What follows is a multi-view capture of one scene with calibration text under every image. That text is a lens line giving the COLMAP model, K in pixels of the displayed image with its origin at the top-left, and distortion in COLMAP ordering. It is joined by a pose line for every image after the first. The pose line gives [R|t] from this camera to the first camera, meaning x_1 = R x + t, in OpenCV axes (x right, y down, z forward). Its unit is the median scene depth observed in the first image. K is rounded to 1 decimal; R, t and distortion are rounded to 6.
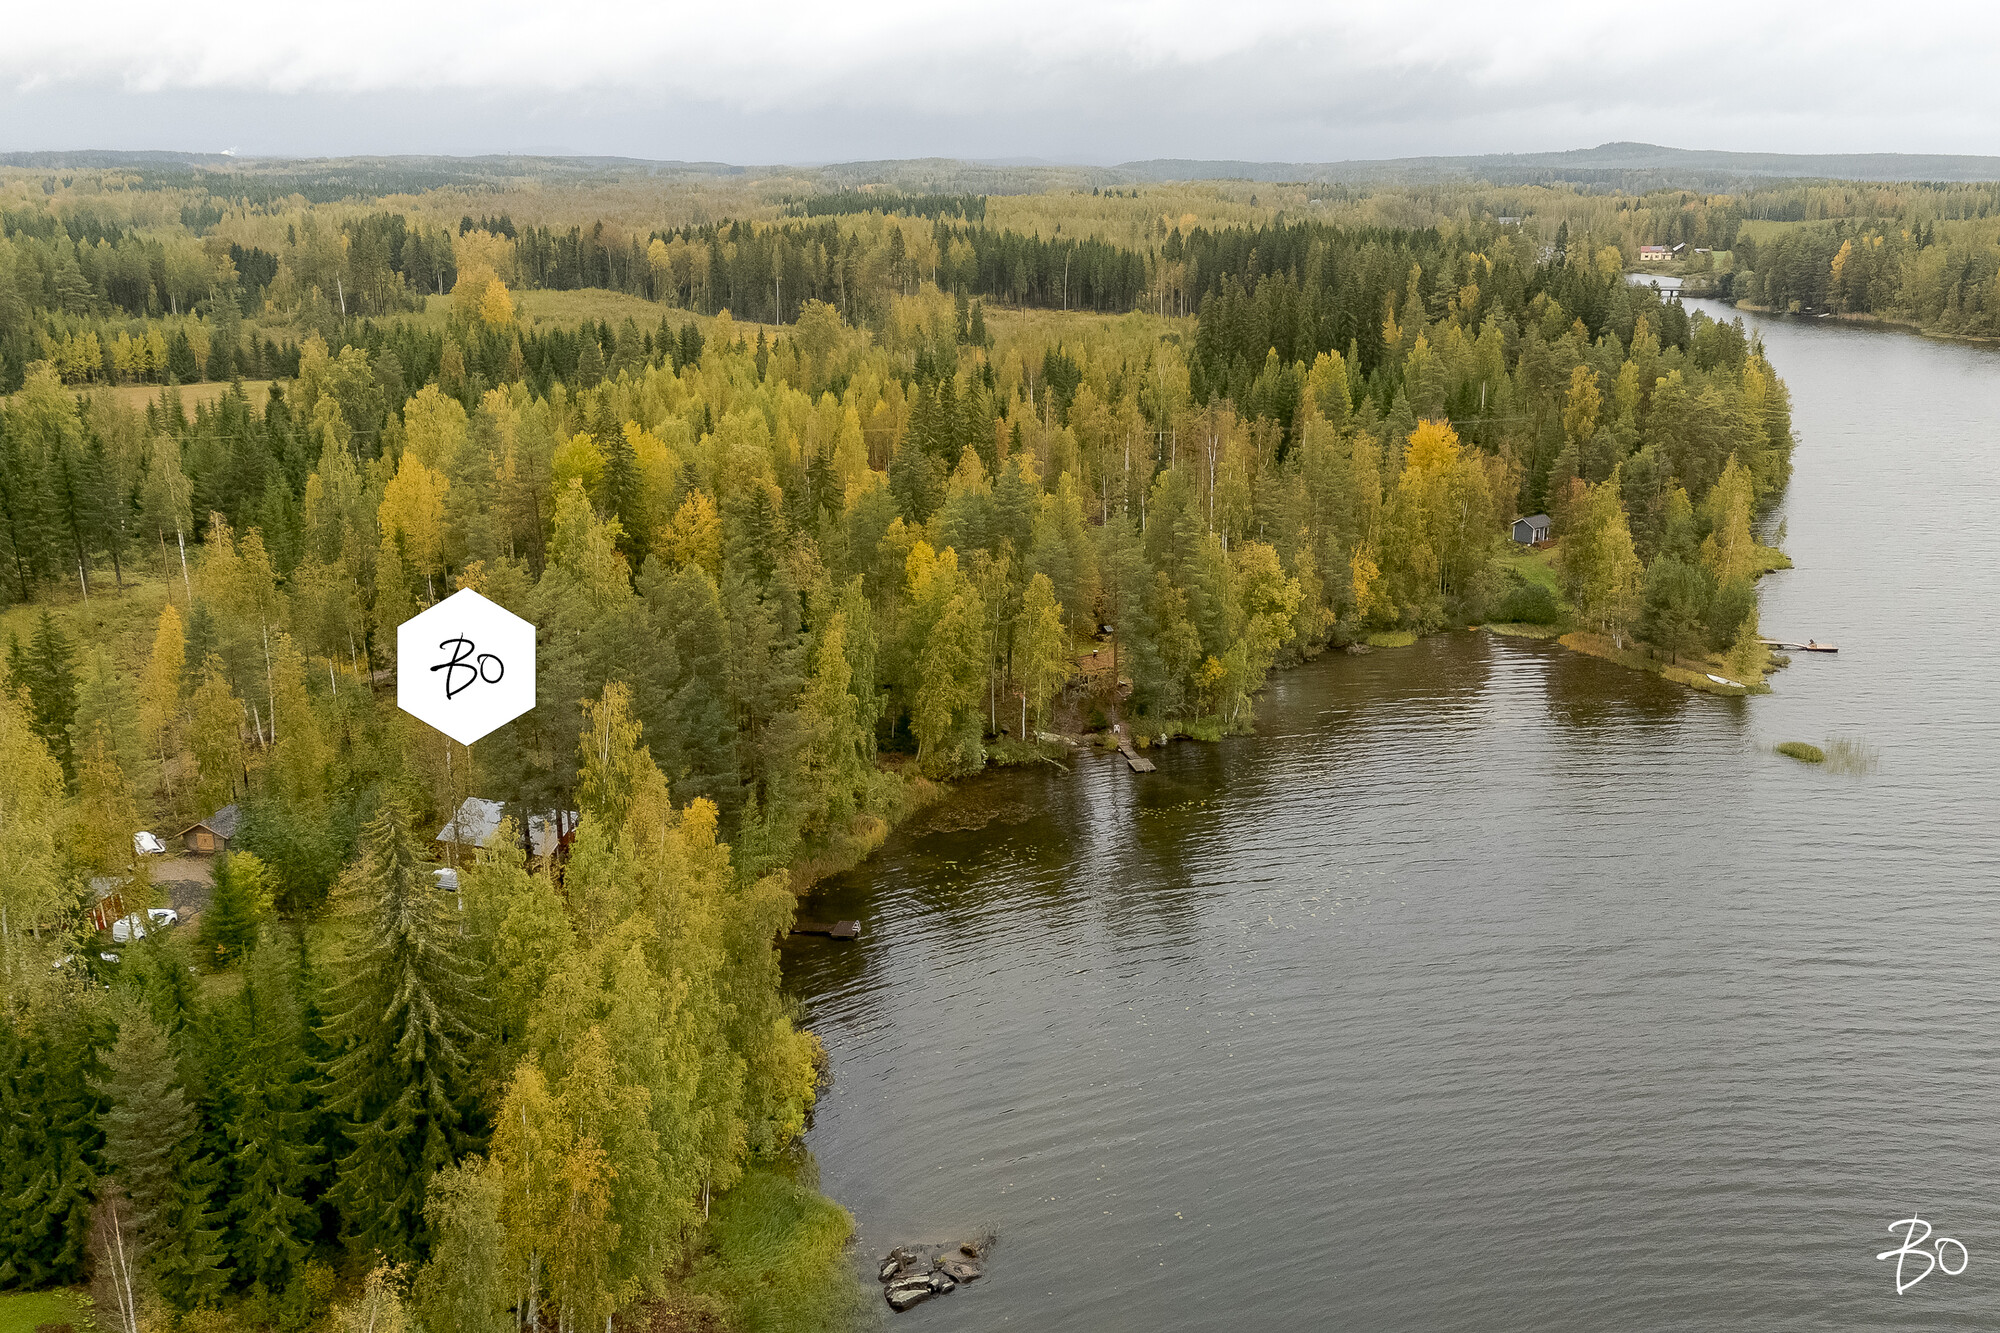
lens RADIAL K [[1515.1, 0, 1000.0], [0, 1515.1, 666.5], [0, 0, 1]] dist [0.037668, -0.002774]
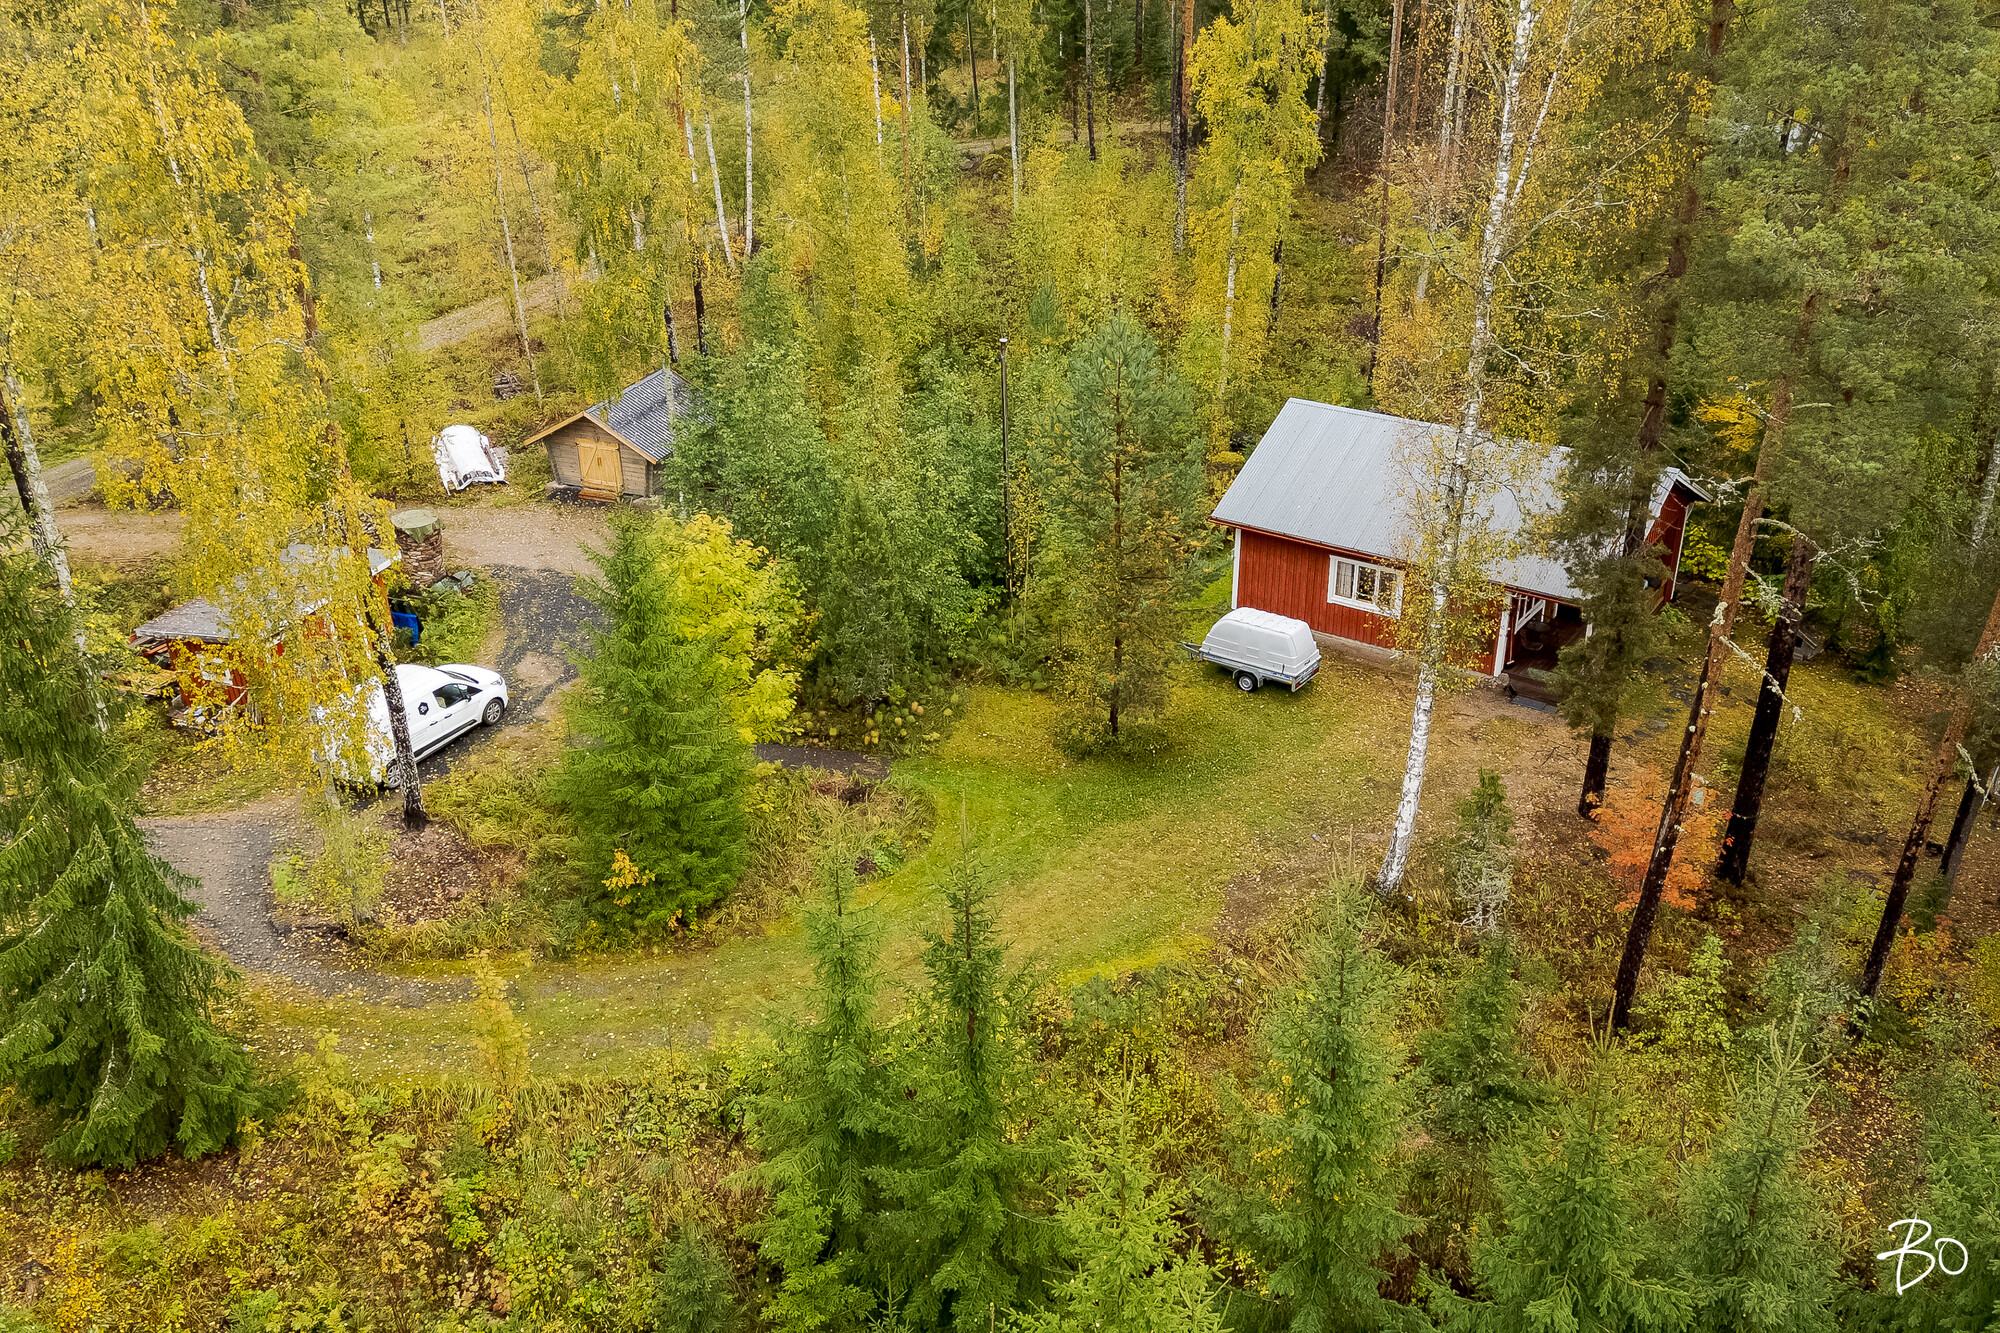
lens RADIAL K [[1515.1, 0, 1000.0], [0, 1515.1, 666.5], [0, 0, 1]] dist [0.037668, -0.002774]
pose [[0.966515, 0.114636, -0.229579, -0.352509], [-0.062683, 0.973035, 0.221976, 0.077959], [0.248835, -0.200153, 0.947639, 0.700140]]
